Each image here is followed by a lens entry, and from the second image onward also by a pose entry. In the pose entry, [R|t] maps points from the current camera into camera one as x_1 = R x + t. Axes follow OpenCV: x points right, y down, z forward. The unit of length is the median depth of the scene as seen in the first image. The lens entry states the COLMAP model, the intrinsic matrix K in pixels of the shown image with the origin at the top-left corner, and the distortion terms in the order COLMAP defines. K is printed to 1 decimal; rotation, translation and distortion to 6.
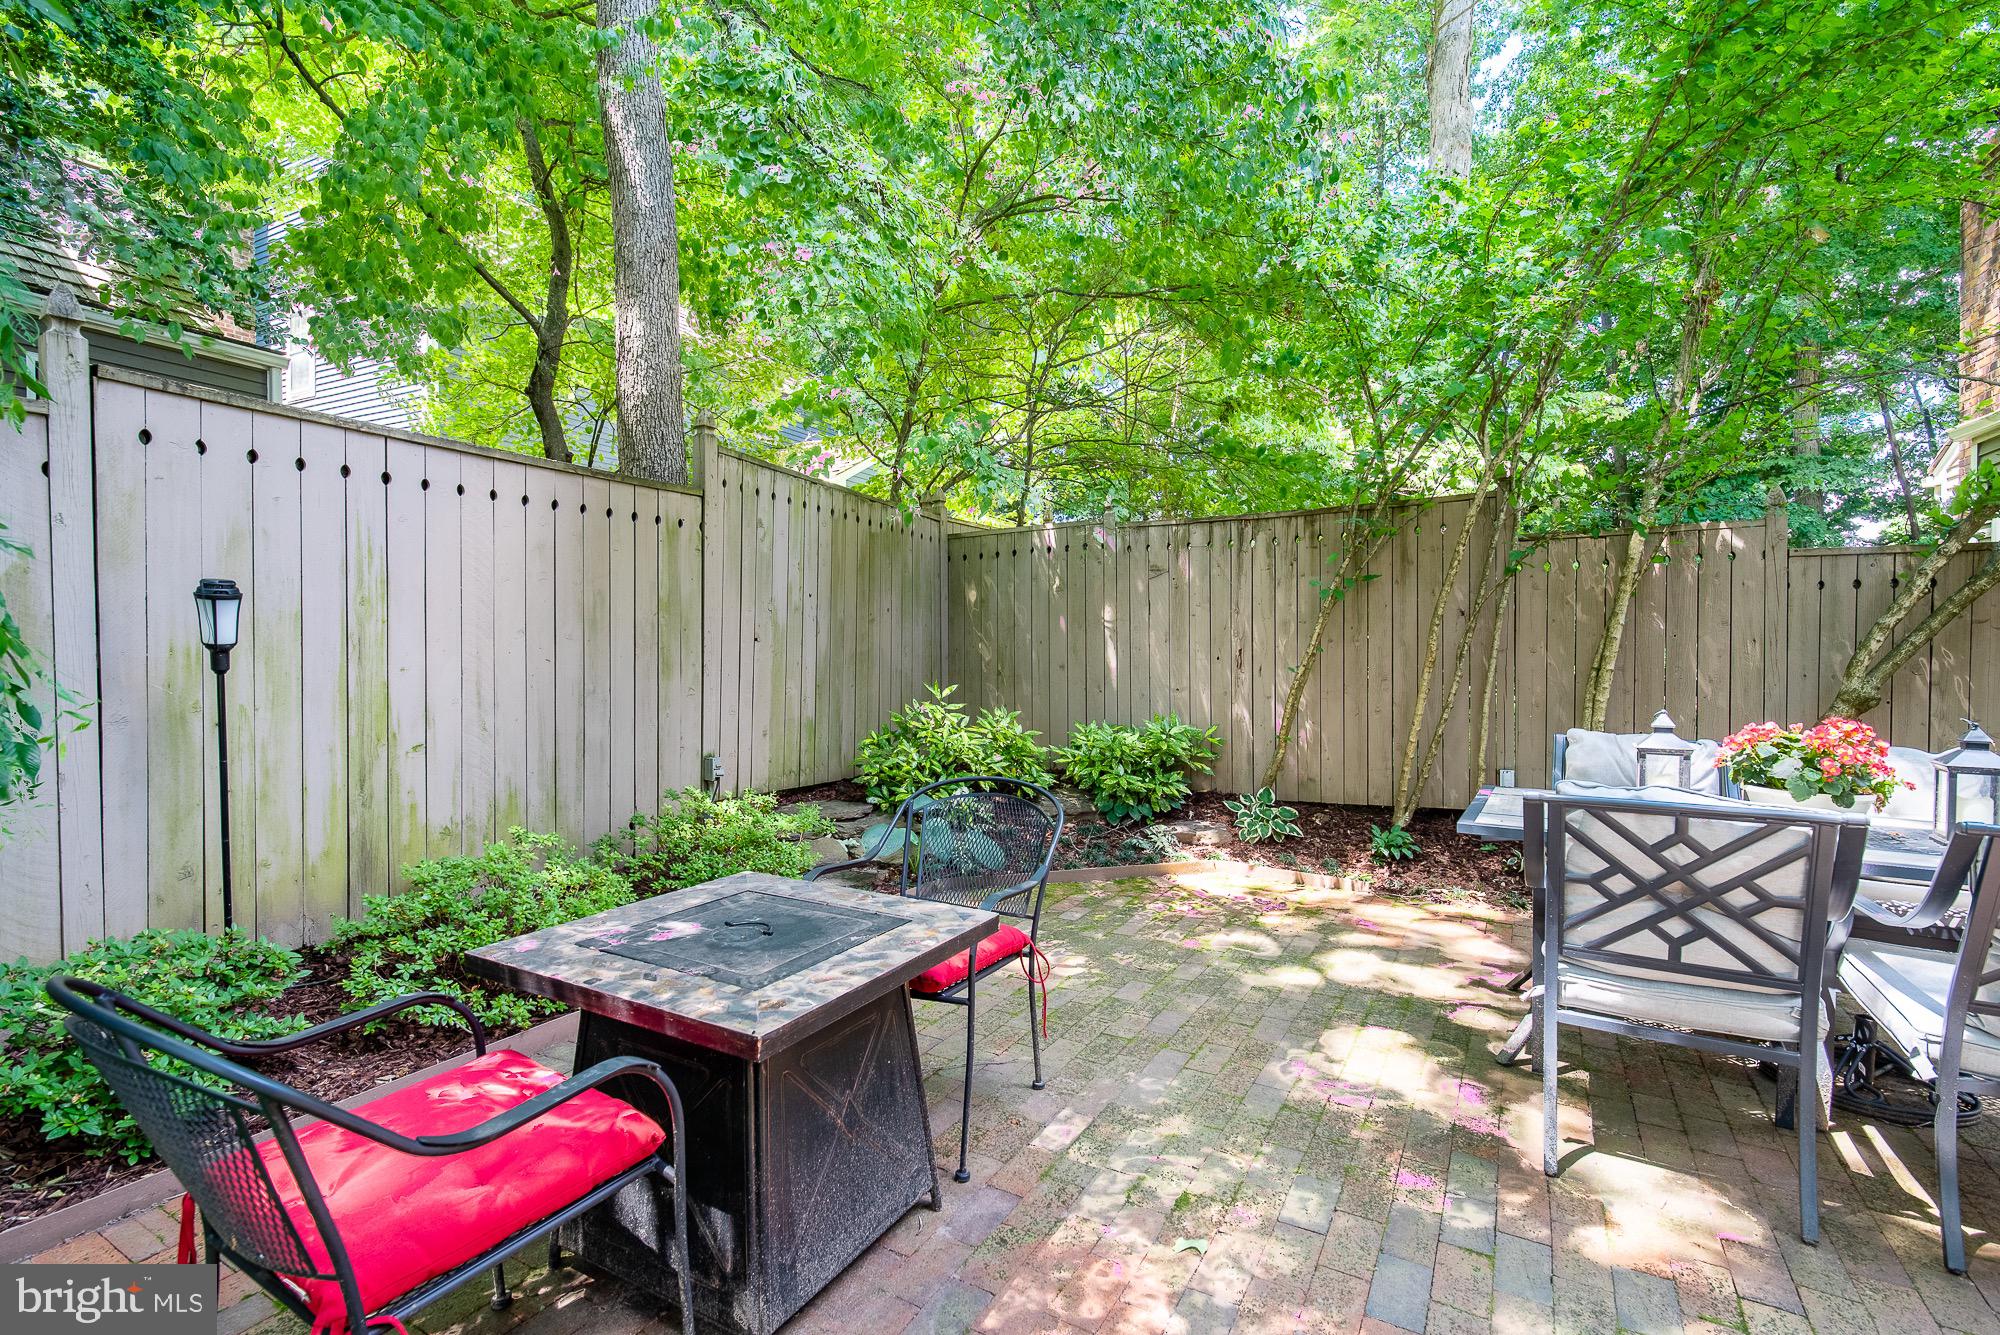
lens RADIAL K [[934.0, 0, 994.4], [0, 934.0, 648.8], [0, 0, 1]] dist [0.000750, 0.000150]
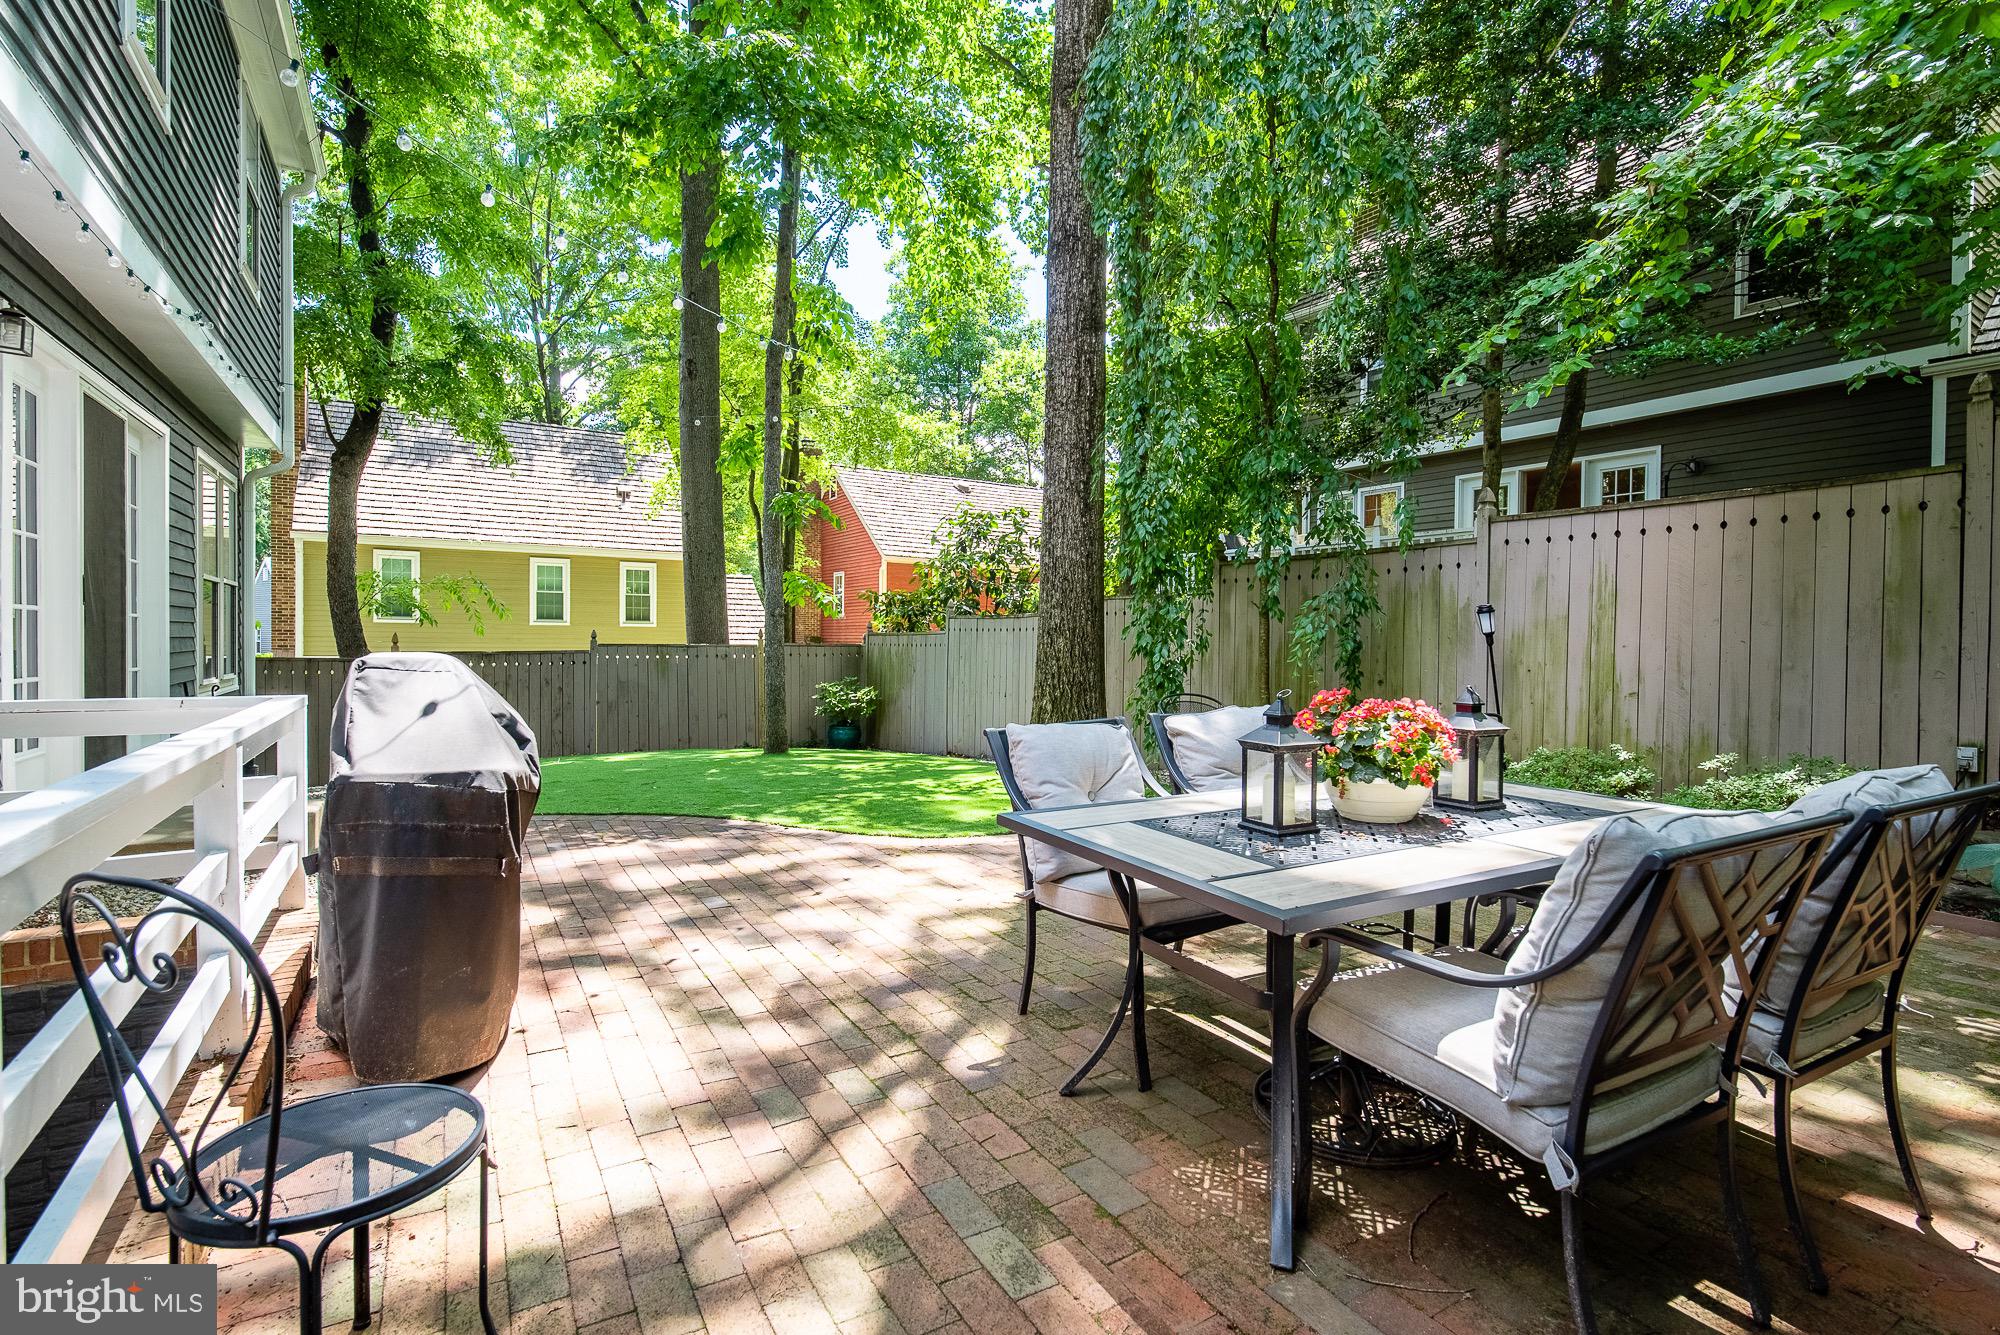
lens RADIAL K [[952.9, 0, 1000.0], [0, 952.9, 667.5], [0, 0, 1]] dist [0.002727, 0.000218]
pose [[-0.496246, 0.010009, -0.868124, 1.345768], [-0.010398, 0.999793, 0.017471, 0.039857], [0.868119, 0.017696, -0.496040, 0.844343]]
